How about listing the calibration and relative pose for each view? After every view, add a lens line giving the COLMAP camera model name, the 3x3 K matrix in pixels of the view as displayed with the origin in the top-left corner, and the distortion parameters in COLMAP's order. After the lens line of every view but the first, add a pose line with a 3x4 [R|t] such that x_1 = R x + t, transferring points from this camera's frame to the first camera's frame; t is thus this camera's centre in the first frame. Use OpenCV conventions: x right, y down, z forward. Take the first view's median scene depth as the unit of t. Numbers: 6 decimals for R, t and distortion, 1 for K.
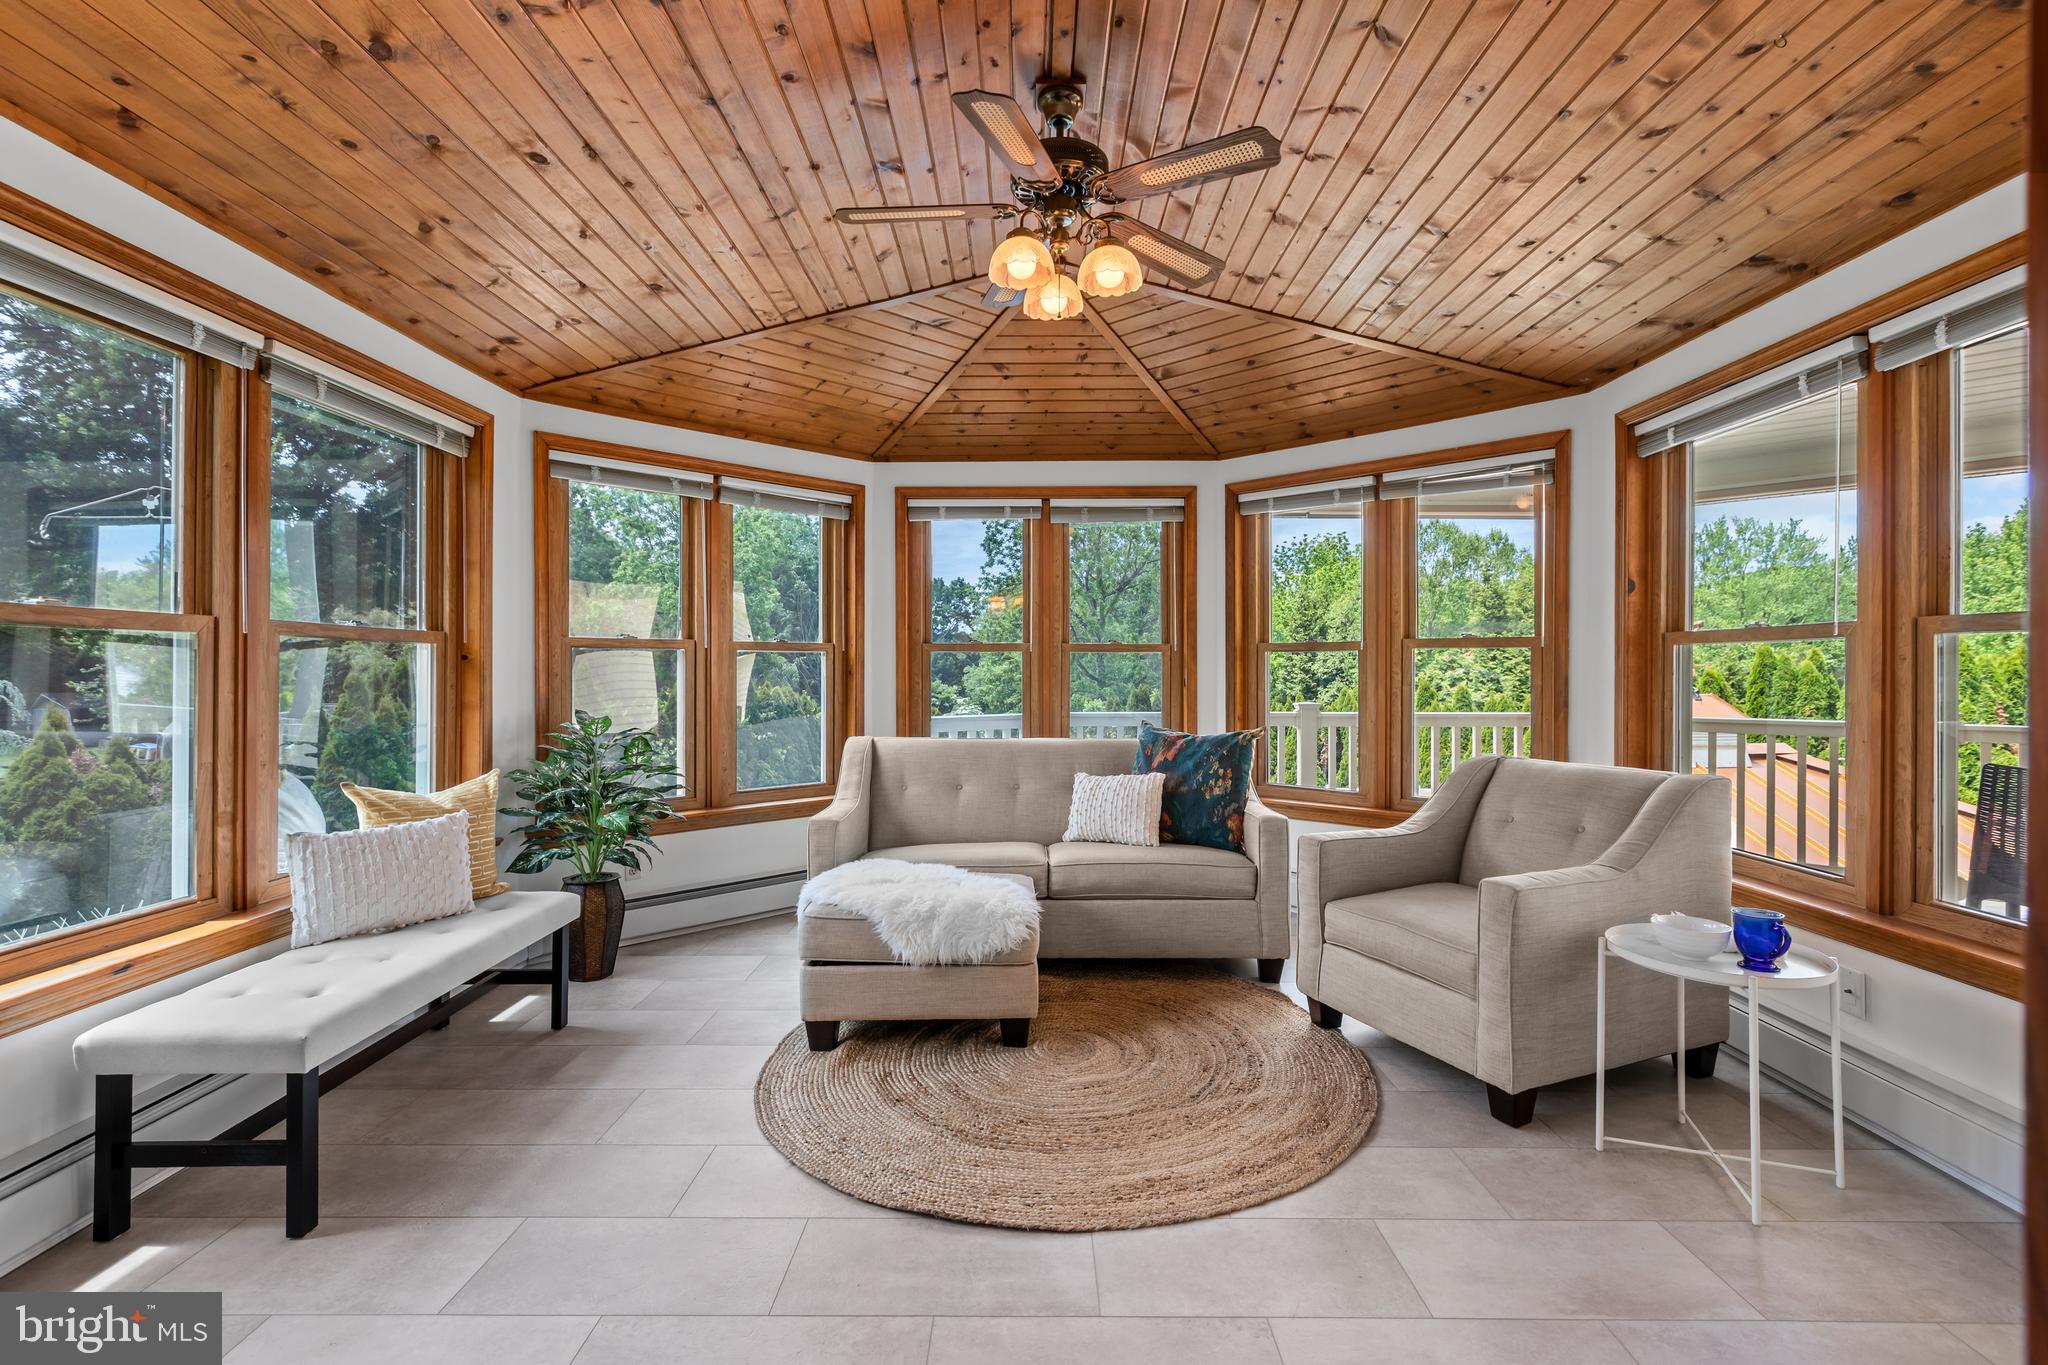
lens RADIAL K [[922.0, 0, 1016.4], [0, 922.0, 671.6], [0, 0, 1]] dist [0.004744, 0.001659]
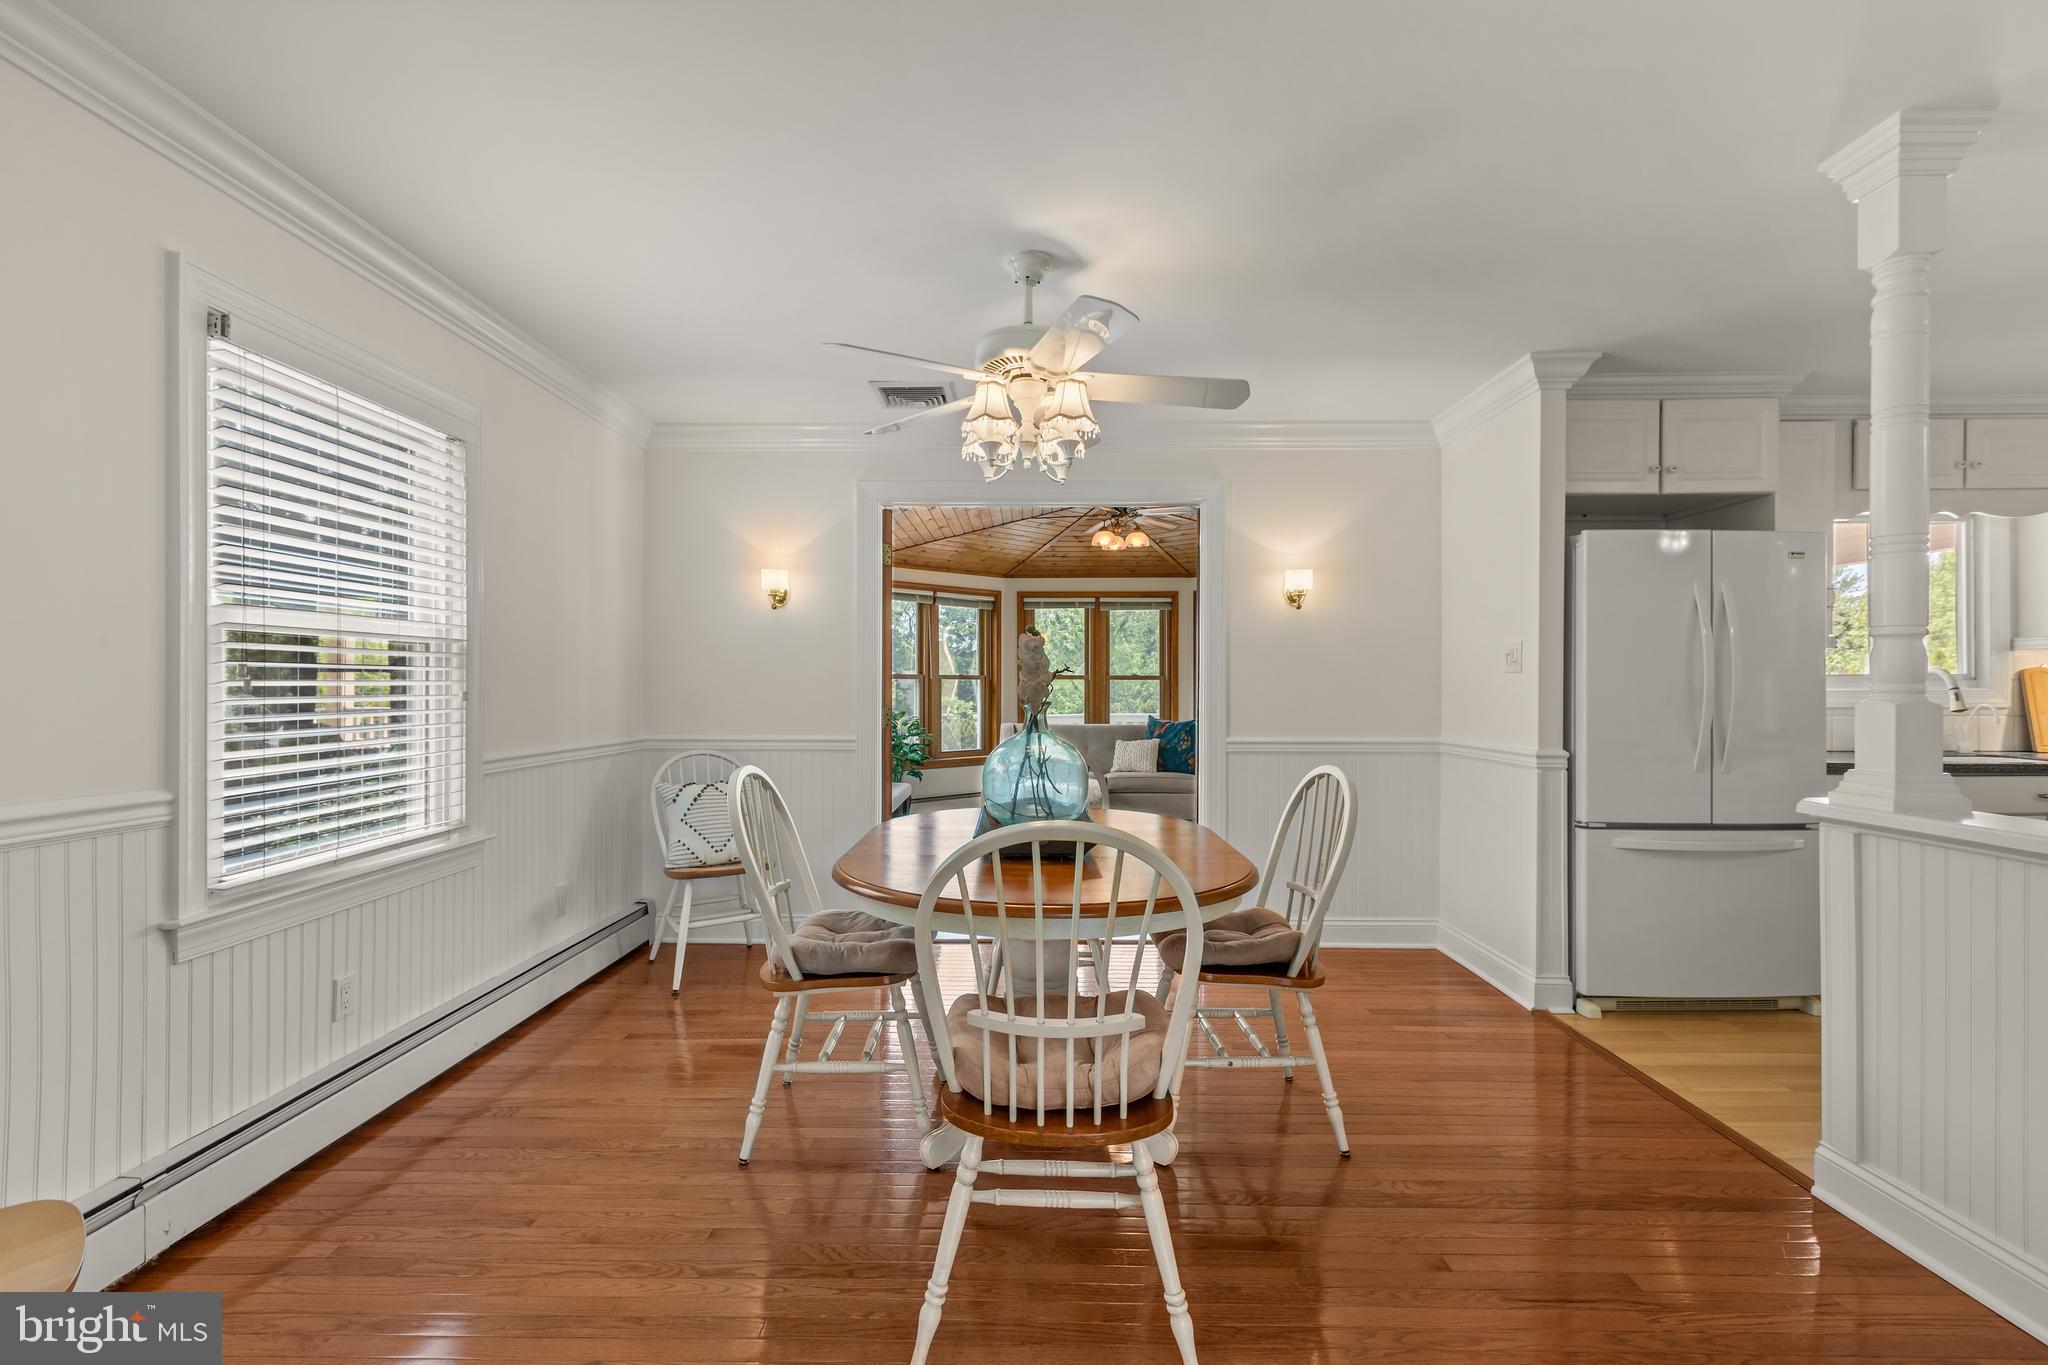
lens RADIAL K [[922.0, 0, 1017.9], [0, 922.0, 692.8], [0, 0, 1]] dist [0.004744, 0.001659]
pose [[0.999983, 0.001719, -0.005635, -0.126023], [-0.001690, 0.999985, 0.005272, -0.004944], [0.005644, -0.005262, 0.999970, -0.926739]]
